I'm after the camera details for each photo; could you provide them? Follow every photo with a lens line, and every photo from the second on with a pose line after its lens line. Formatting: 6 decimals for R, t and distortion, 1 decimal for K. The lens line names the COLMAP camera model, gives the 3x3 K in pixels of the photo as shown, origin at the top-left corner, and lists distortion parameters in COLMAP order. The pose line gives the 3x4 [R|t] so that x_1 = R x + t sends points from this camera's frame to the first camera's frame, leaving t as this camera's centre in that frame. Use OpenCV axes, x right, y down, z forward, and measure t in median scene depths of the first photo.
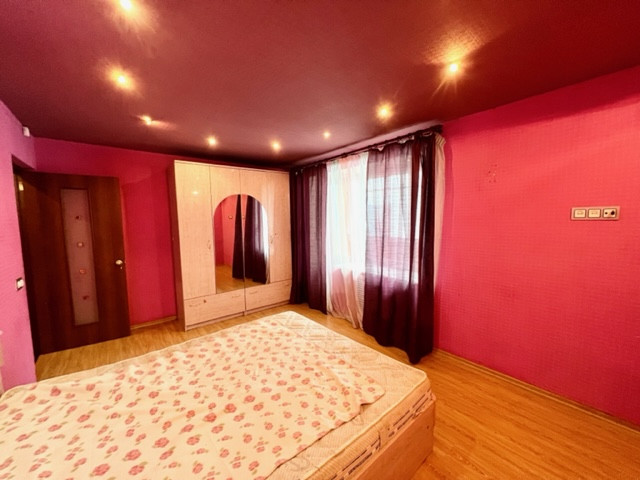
lens RADIAL K [[255.2, 0, 319.8], [0, 255.2, 241.2], [0, 0, 1]] dist [-0.002266, 0.000556]
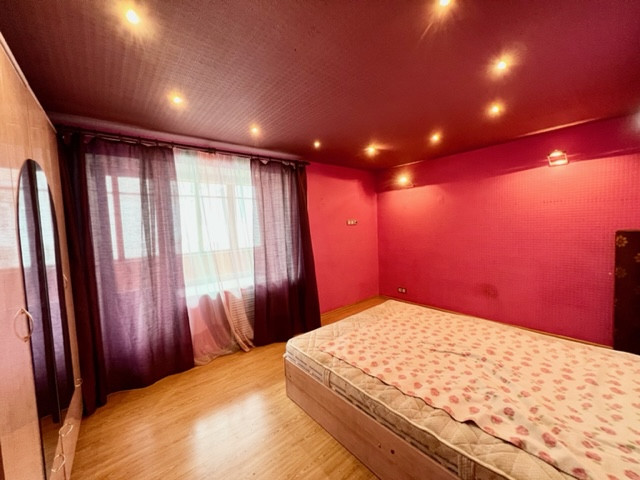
lens RADIAL K [[255.2, 0, 320.6], [0, 255.2, 241.0], [0, 0, 1]] dist [-0.002266, 0.000556]
pose [[-0.009858, -0.053332, 0.998528, -1.035774], [0.124696, 0.990716, 0.054146, -0.076400], [-0.992146, 0.125046, -0.003116, 0.995457]]
